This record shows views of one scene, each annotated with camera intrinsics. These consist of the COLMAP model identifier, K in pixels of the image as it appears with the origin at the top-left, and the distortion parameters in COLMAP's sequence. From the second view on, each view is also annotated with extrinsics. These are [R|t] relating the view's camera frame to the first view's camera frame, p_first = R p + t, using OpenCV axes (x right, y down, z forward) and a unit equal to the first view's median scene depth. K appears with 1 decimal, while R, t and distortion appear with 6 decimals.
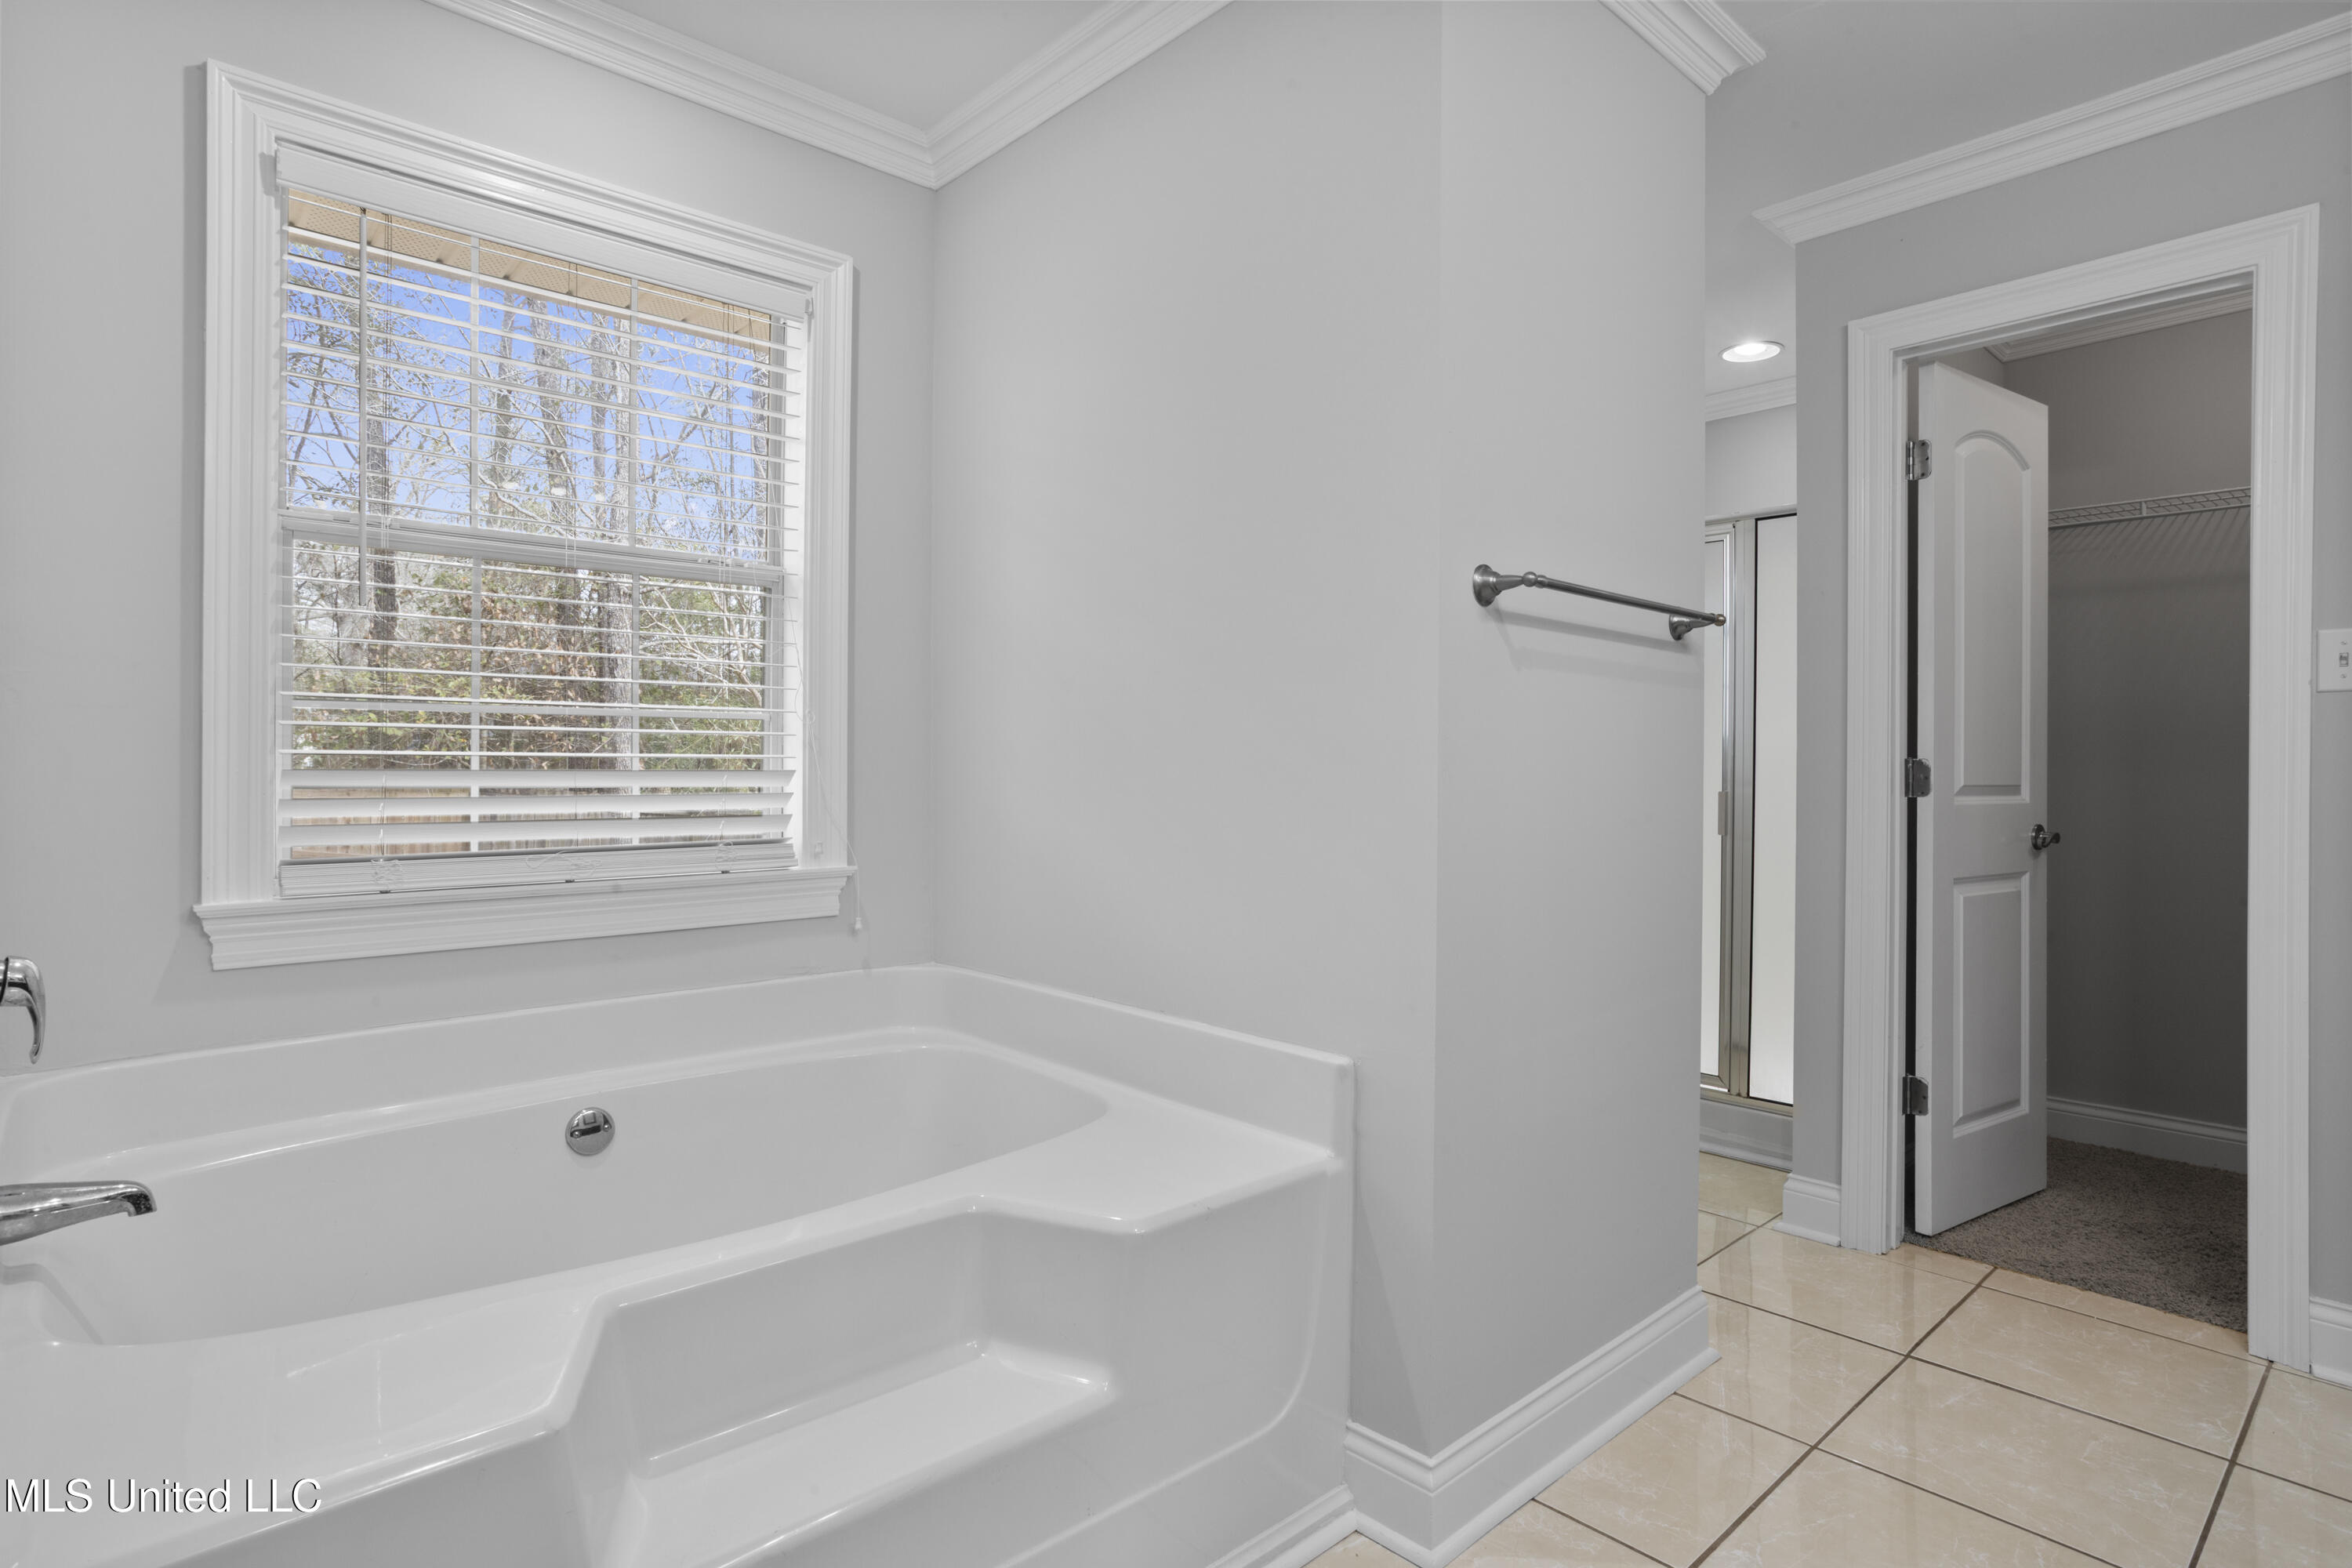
lens RADIAL K [[1192.0, 0, 1189.6], [0, 1192.0, 767.1], [0, 0, 1]] dist [-0.004781, 0.001694]
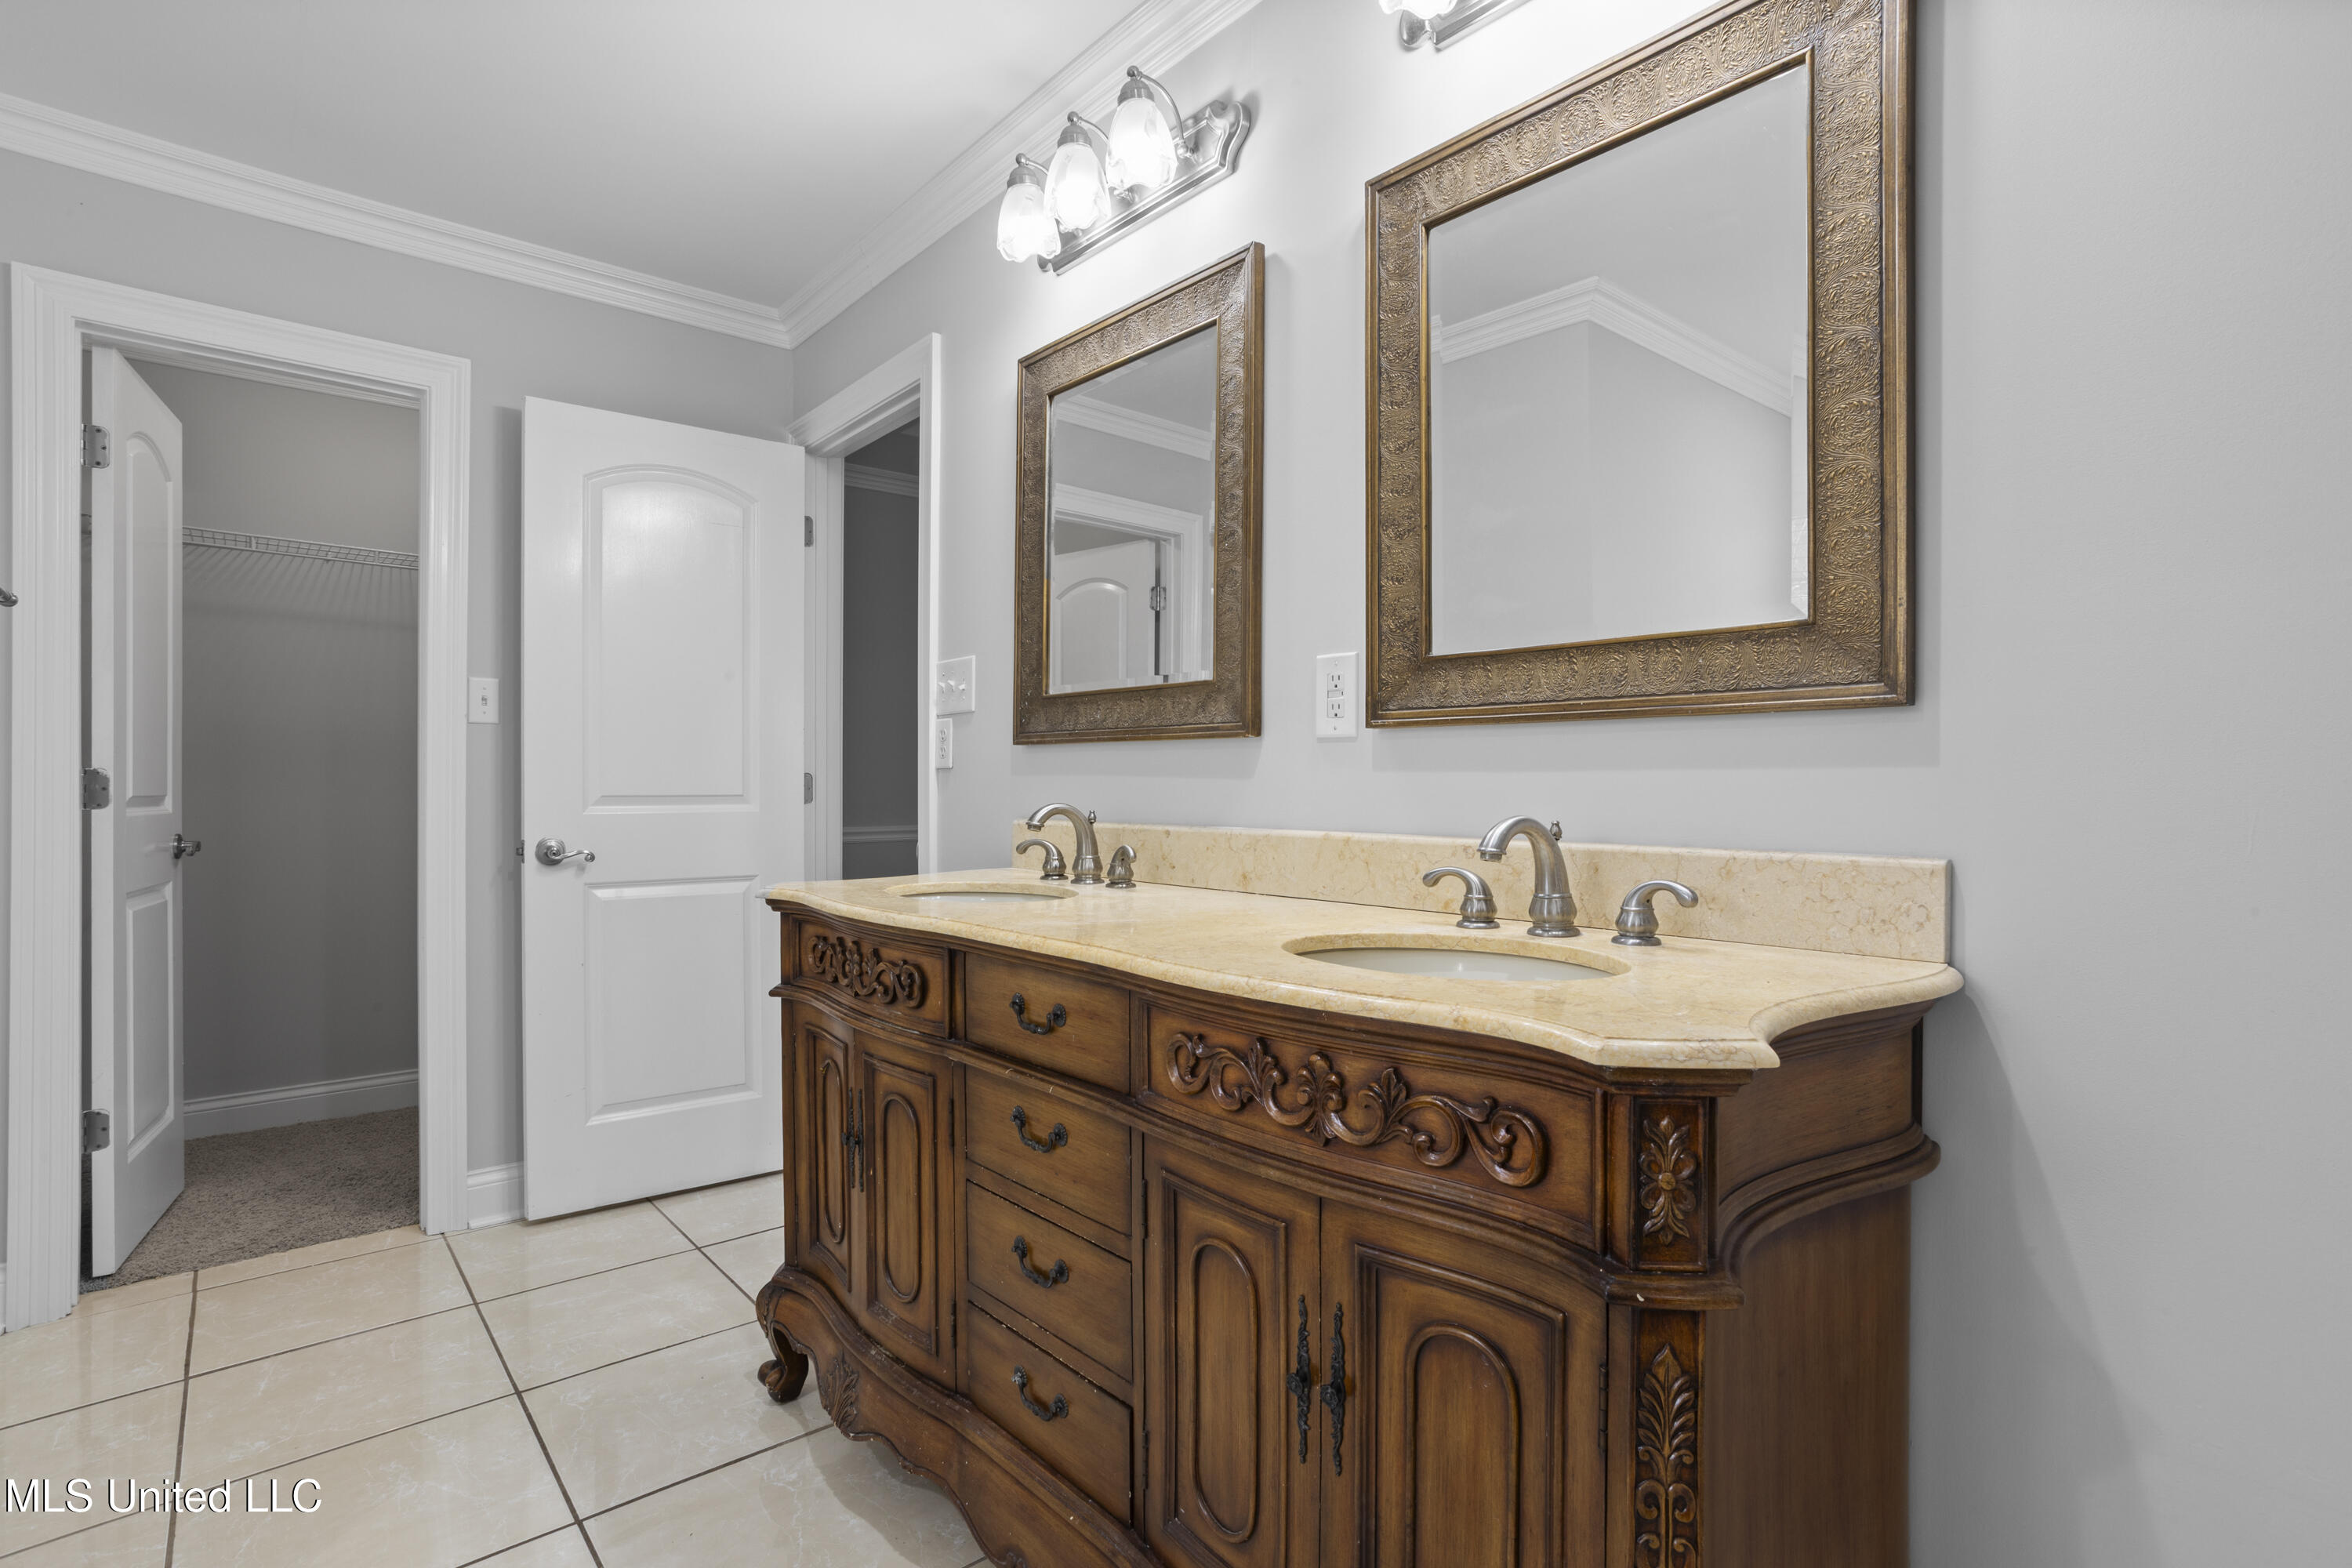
lens RADIAL K [[1131.5, 0, 1191.3], [0, 1131.5, 789.0], [0, 0, 1]] dist [-0.034131, 0.007282]
pose [[0.020349, -0.012597, 0.999714, -0.228135], [0.001241, 0.999920, 0.012574, -0.000656], [-0.999792, 0.000985, 0.020363, 0.126812]]
